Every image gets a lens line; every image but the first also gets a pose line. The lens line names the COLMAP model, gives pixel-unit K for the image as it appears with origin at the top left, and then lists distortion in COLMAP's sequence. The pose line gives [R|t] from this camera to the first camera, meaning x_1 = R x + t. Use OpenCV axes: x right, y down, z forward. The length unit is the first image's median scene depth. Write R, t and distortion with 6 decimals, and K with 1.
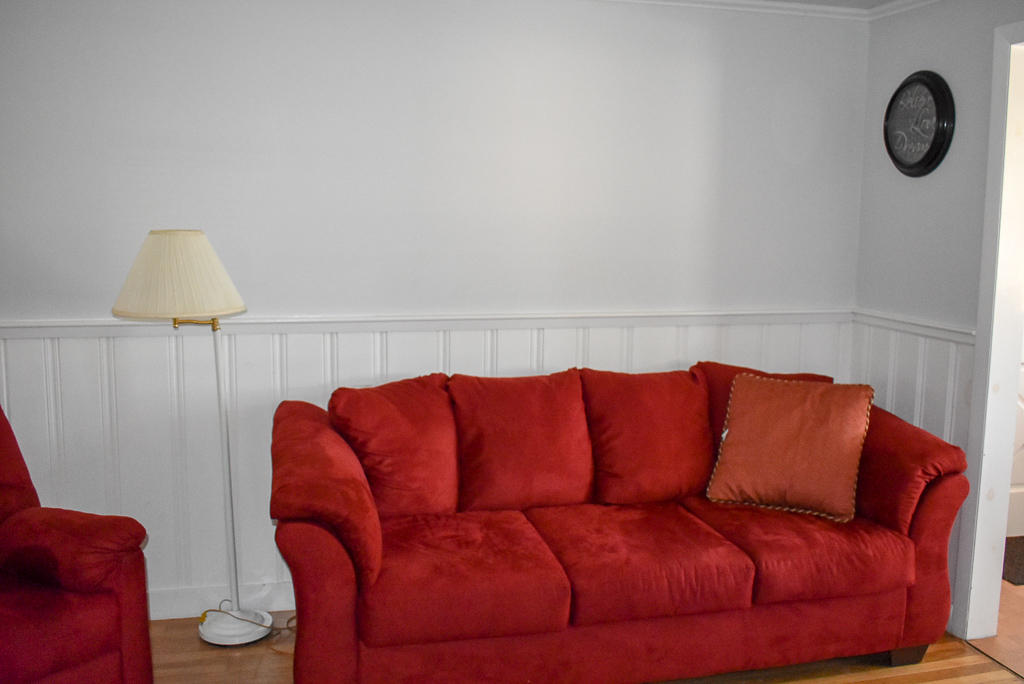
lens RADIAL K [[971.9, 0, 511.8], [0, 971.9, 340.1], [0, 0, 1]] dist [-0.008678, 0.000000]
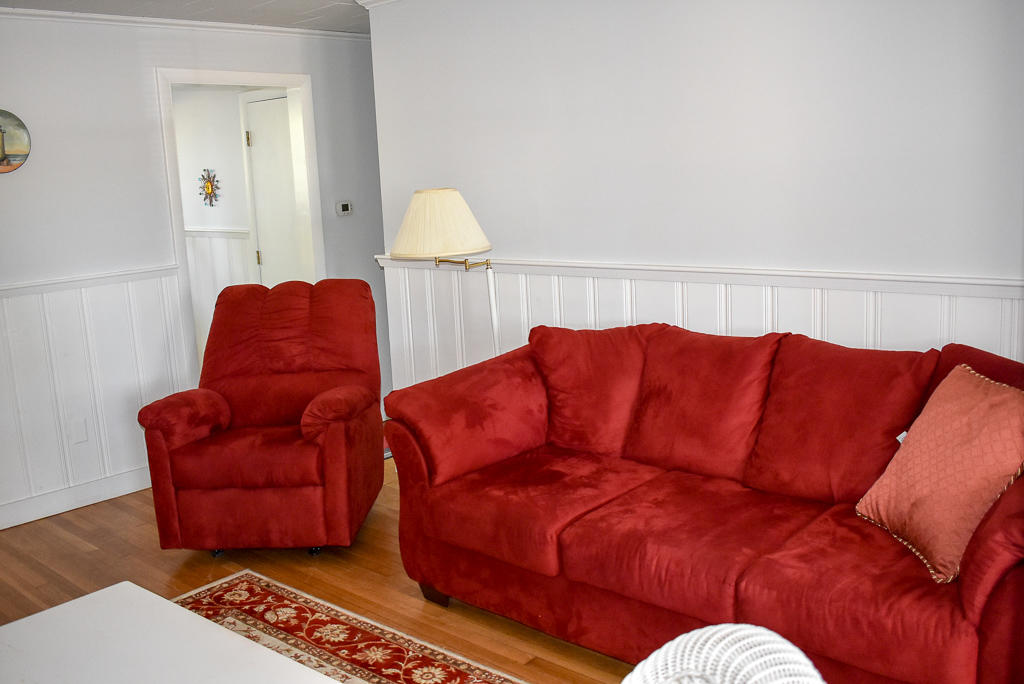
lens RADIAL K [[971.9, 0, 511.5], [0, 971.9, 343.8], [0, 0, 1]] dist [-0.008678, 0.000000]
pose [[0.539991, 0.105620, -0.835017, 0.744855], [-0.062160, 0.994390, 0.085582, -0.023577], [0.839372, 0.005691, 0.543527, 0.364939]]
